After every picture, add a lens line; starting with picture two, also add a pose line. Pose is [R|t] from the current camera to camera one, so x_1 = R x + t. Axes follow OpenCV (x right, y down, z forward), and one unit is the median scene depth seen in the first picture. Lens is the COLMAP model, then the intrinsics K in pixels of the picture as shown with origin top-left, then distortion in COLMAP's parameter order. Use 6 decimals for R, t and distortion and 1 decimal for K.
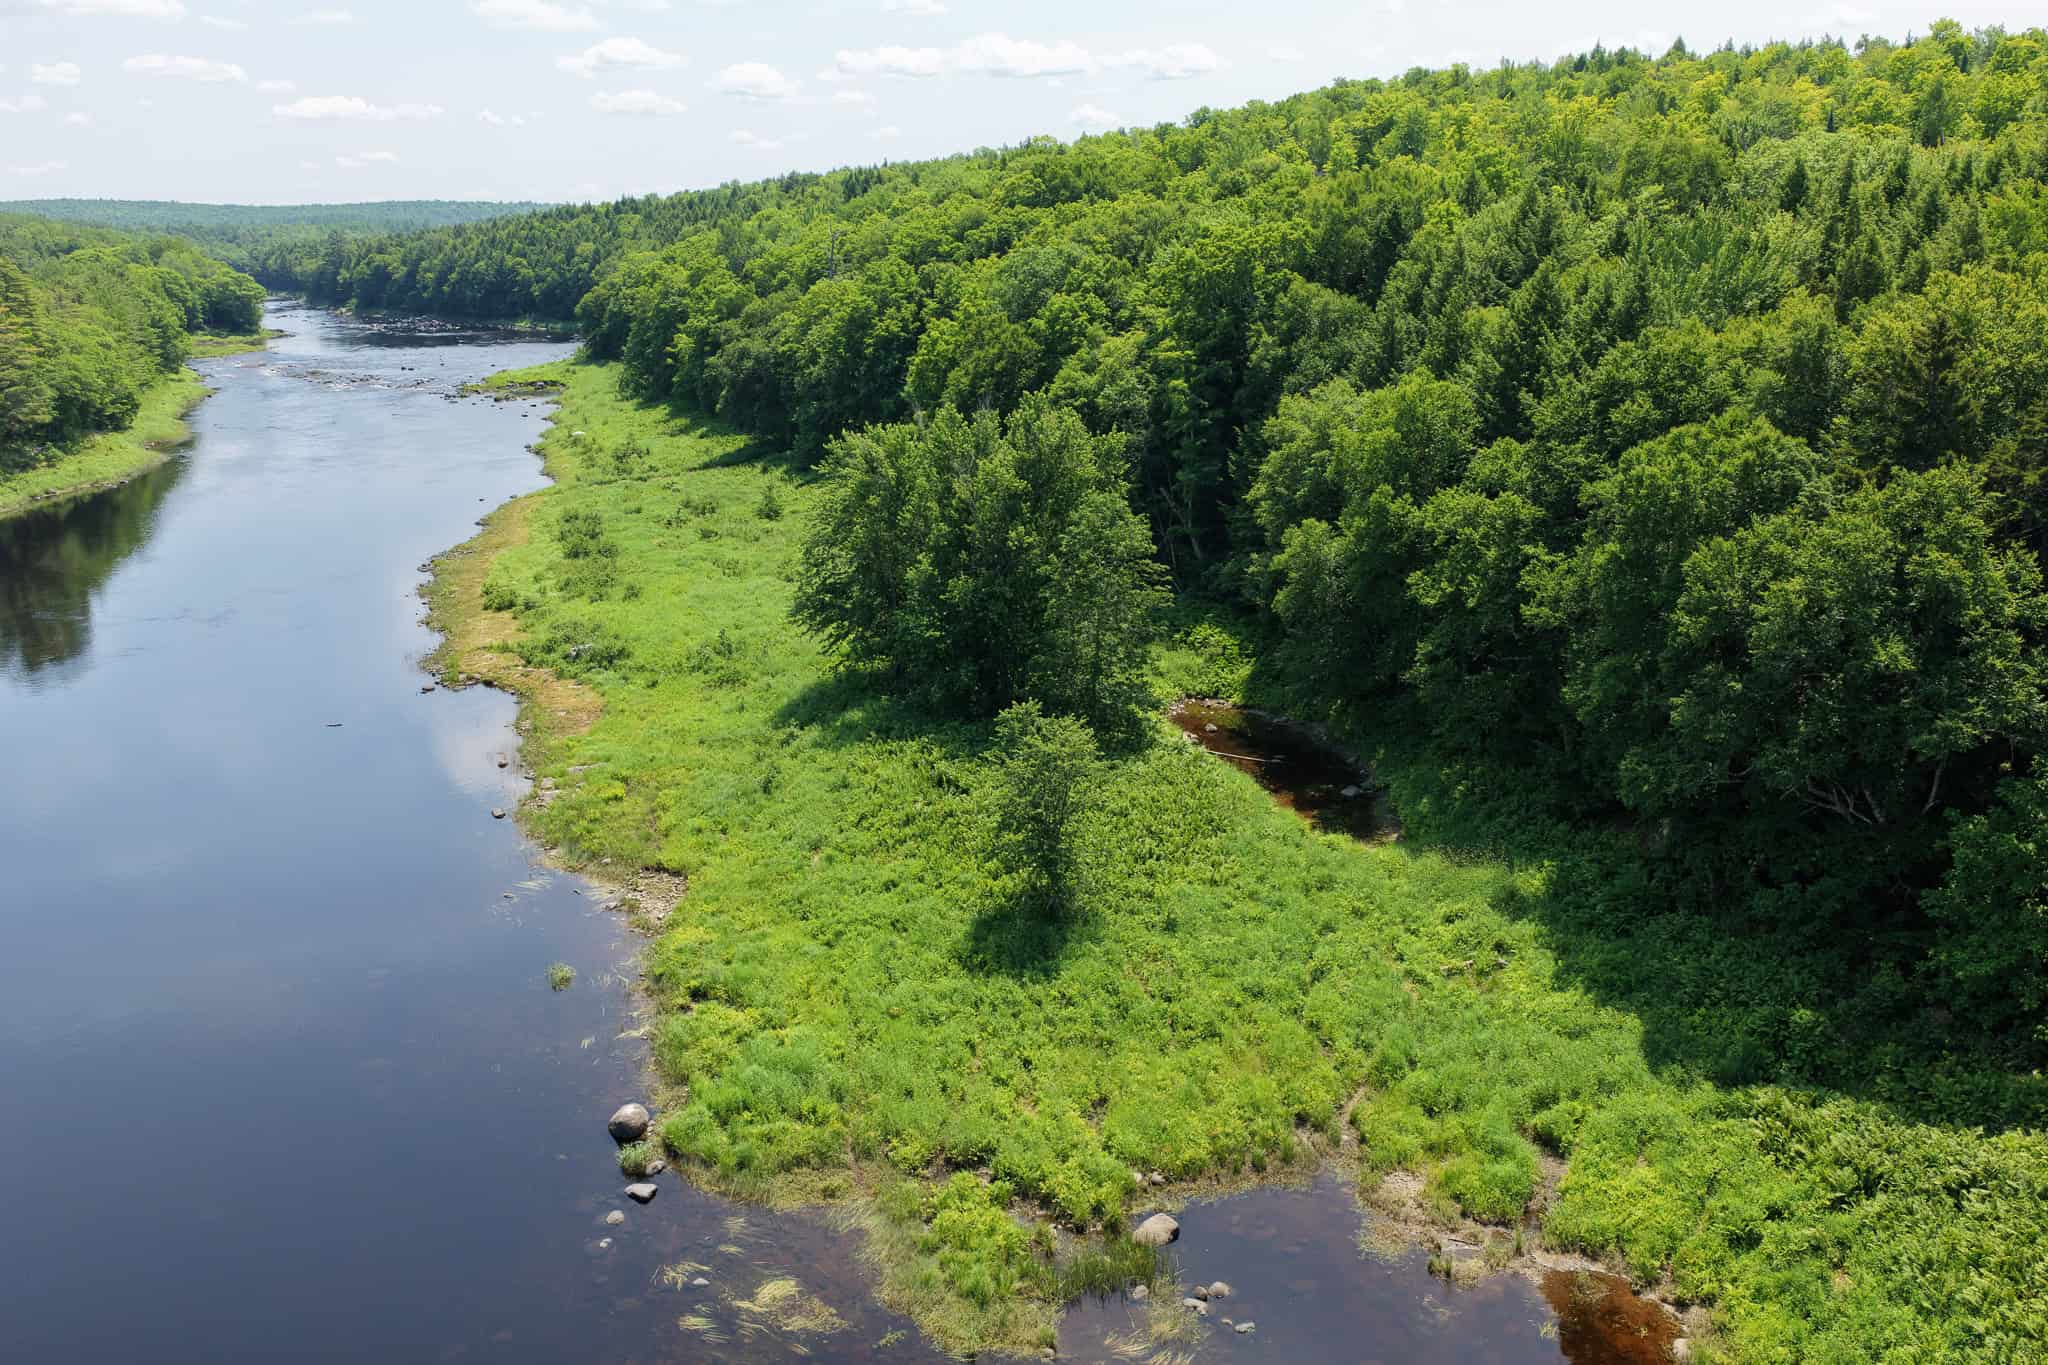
lens RADIAL K [[1724.6, 0, 1024.0], [0, 1724.6, 682.5], [0, 0, 1]] dist [0.000152, 0.025477]
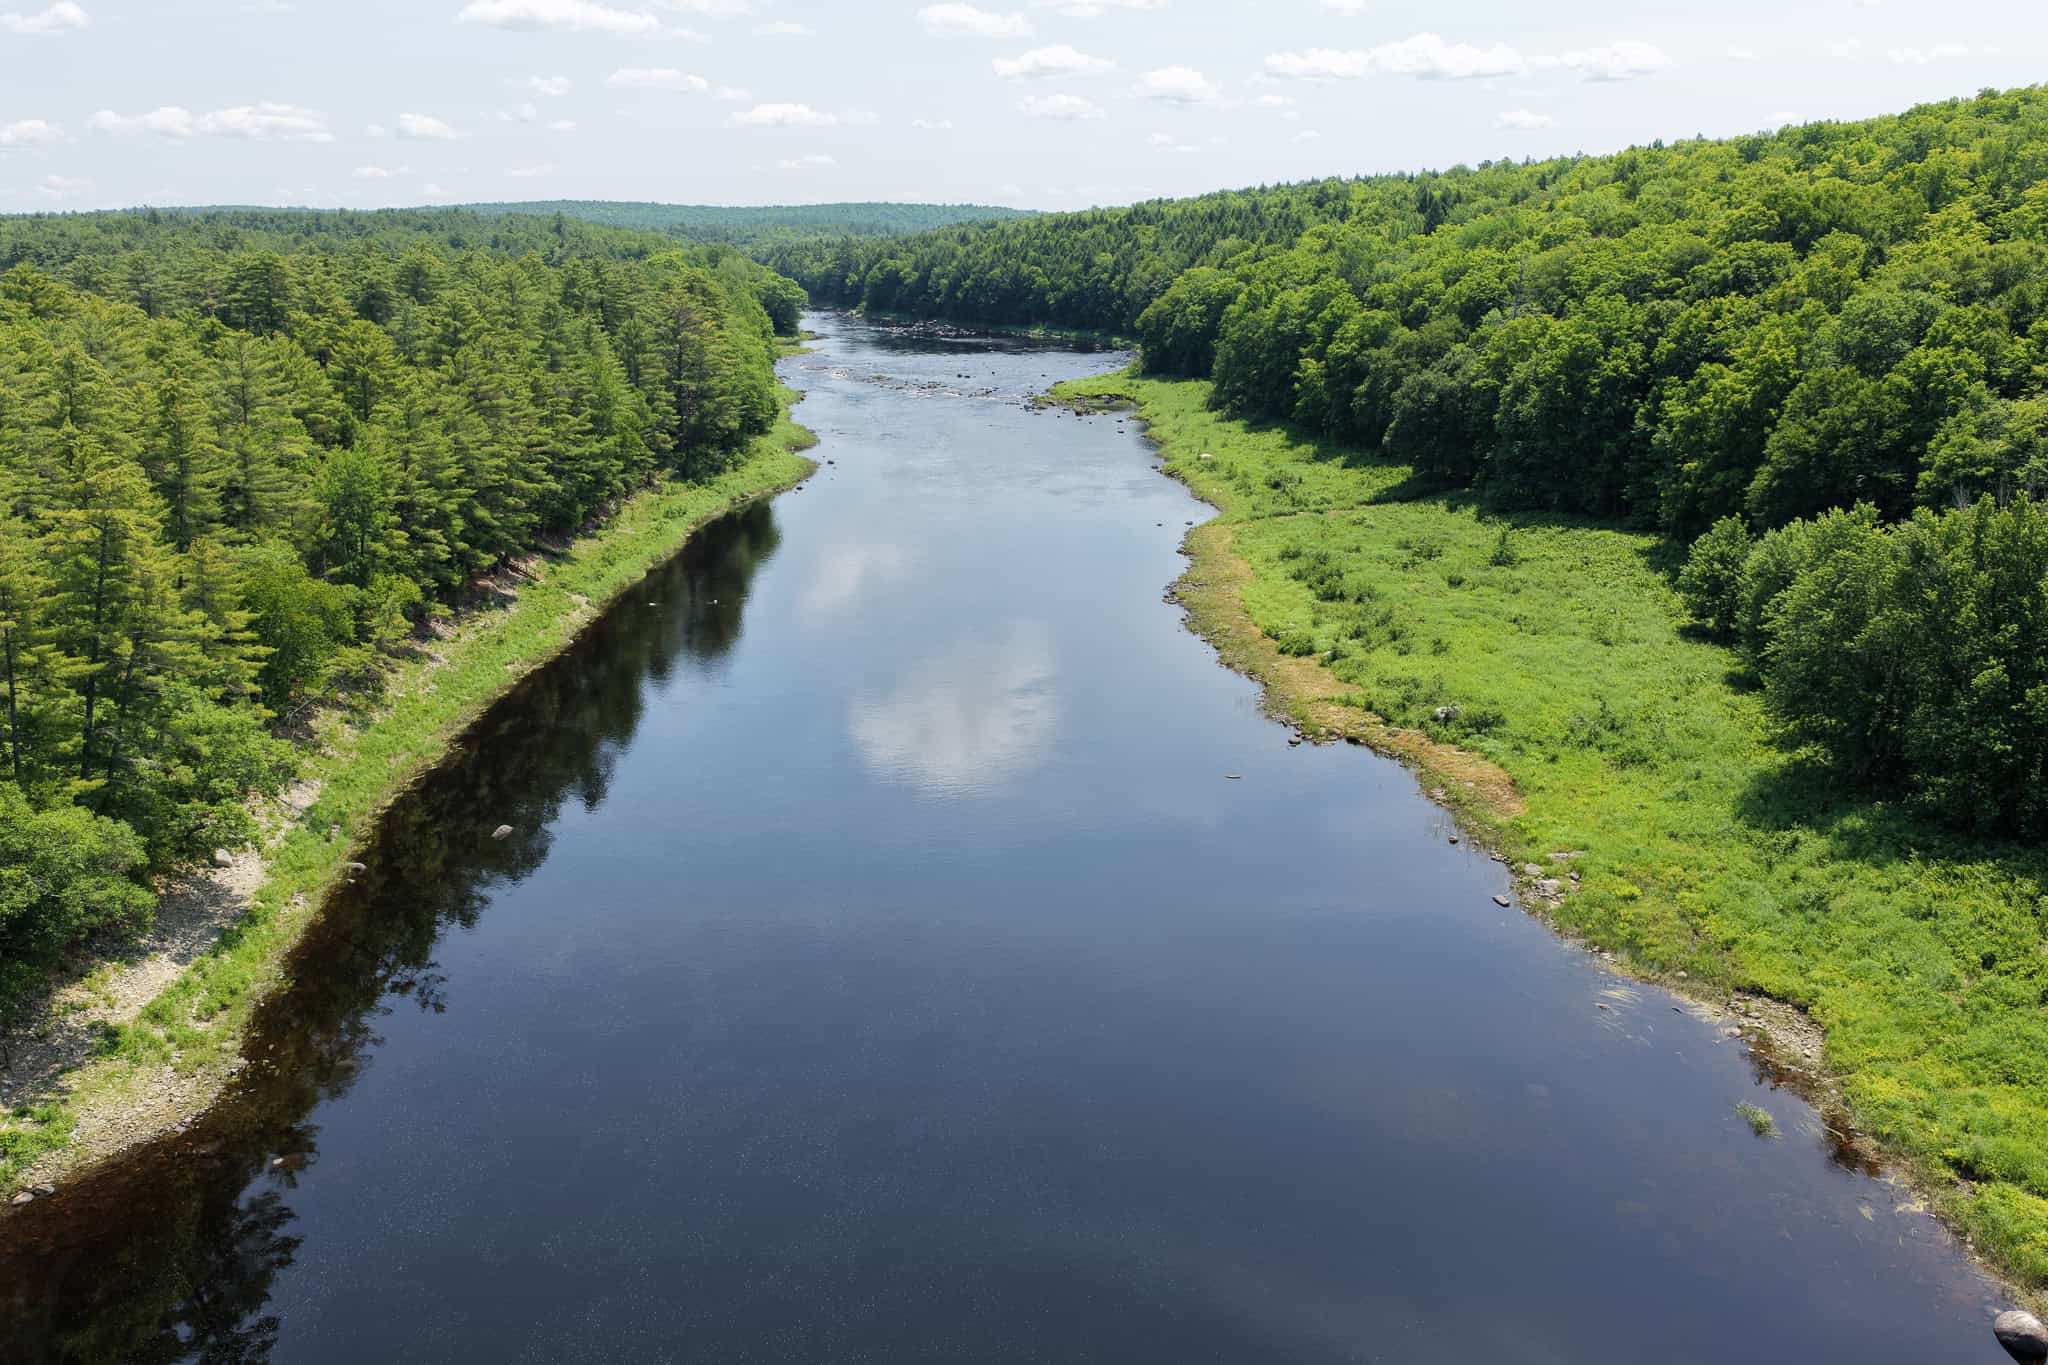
lens RADIAL K [[1724.6, 0, 1024.0], [0, 1724.6, 682.5], [0, 0, 1]] dist [0.000152, 0.025477]
pose [[0.973442, 0.069835, -0.218022, -0.126235], [-0.070269, 0.997511, 0.005773, -0.011095], [0.217883, 0.009701, 0.975927, 0.002555]]
